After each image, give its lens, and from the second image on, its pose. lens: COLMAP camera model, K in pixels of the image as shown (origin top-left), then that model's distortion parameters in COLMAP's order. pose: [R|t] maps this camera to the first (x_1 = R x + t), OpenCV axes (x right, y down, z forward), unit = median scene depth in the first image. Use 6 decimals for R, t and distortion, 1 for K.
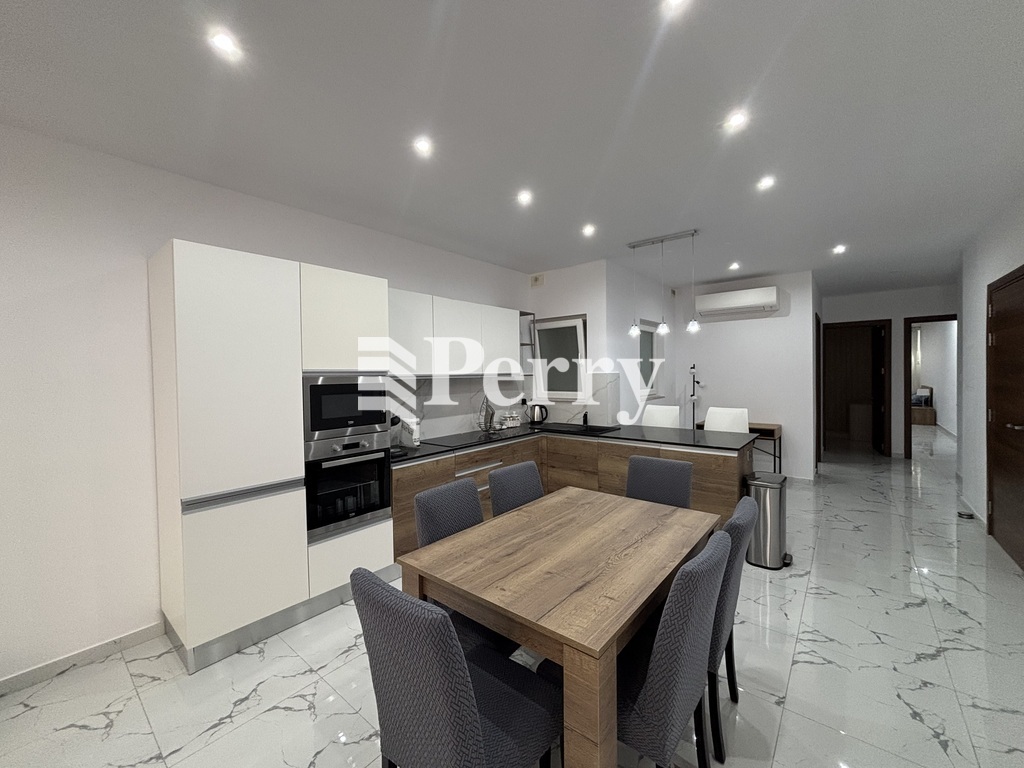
lens RADIAL K [[413.2, 0, 518.3], [0, 413.2, 382.5], [0, 0, 1]] dist [0.012432, 0.000034]
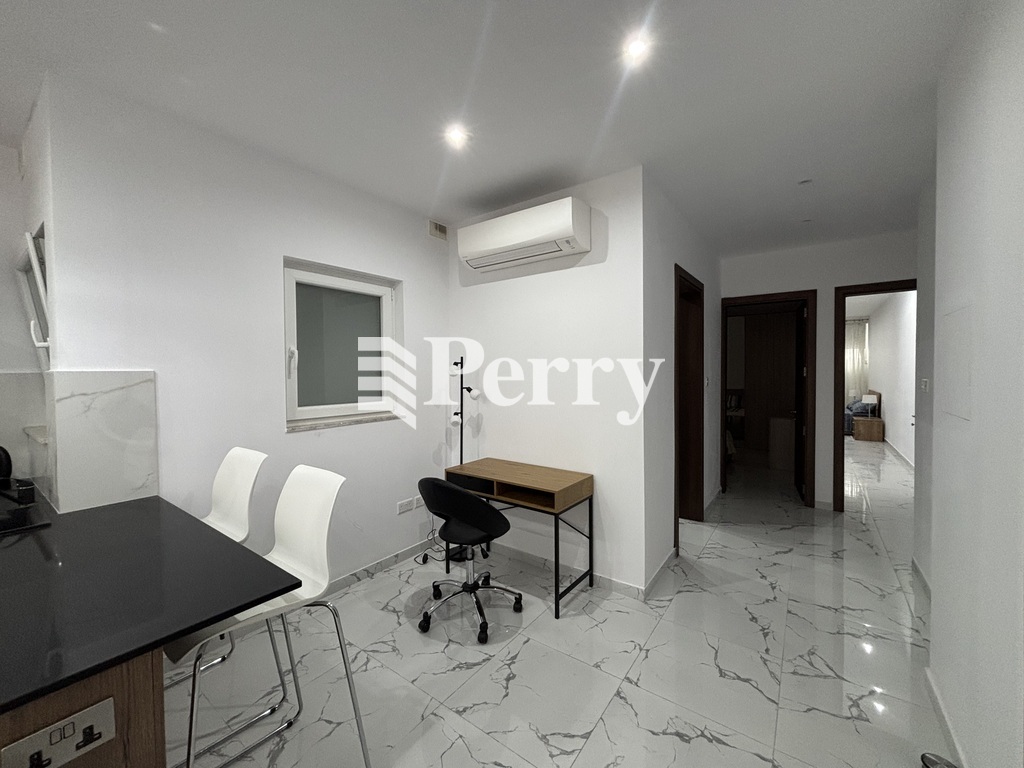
lens RADIAL K [[407.5, 0, 512.0], [0, 407.5, 384.0], [0, 0, 1]] dist [0.009704, 0.000032]
pose [[0.999030, 0.006627, 0.043524, 0.619243], [-0.006943, 0.999951, 0.007117, -0.015765], [-0.043475, -0.007413, 0.999027, 0.606831]]
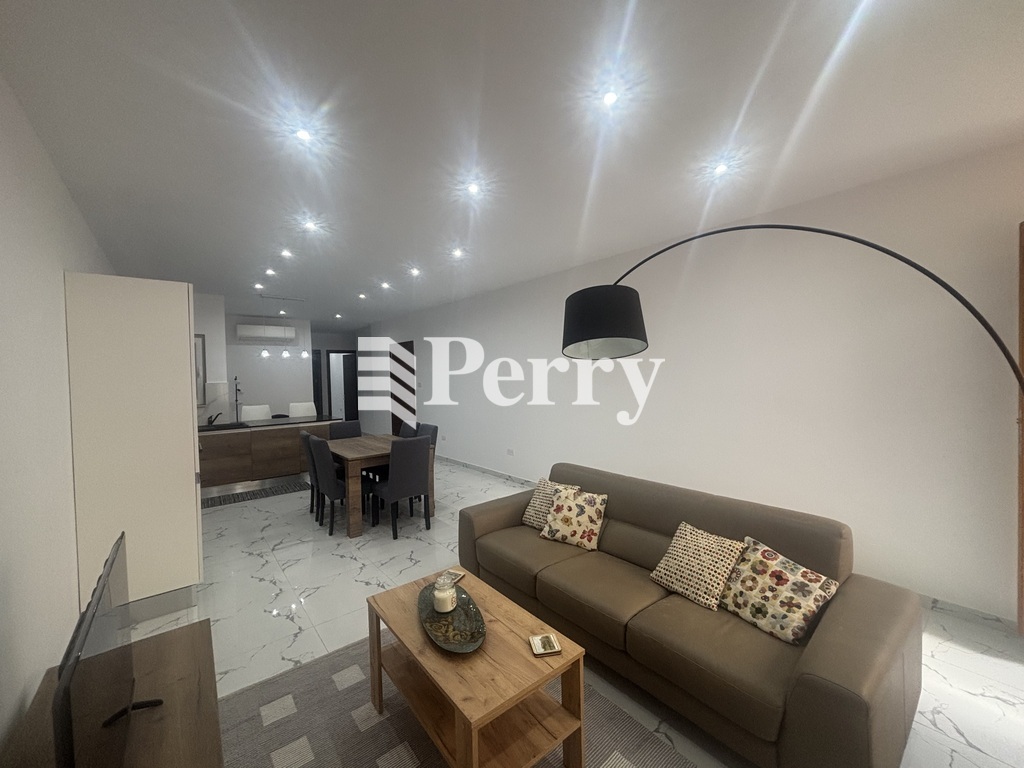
lens RADIAL K [[411.3, 0, 510.9], [0, 411.3, 381.8], [0, 0, 1]] dist [-0.007811, 0.000059]
pose [[0.207617, -0.016292, 0.978075, -0.871914], [0.045519, 0.998939, 0.006977, 0.004630], [-0.977151, 0.043072, 0.208138, -0.149111]]
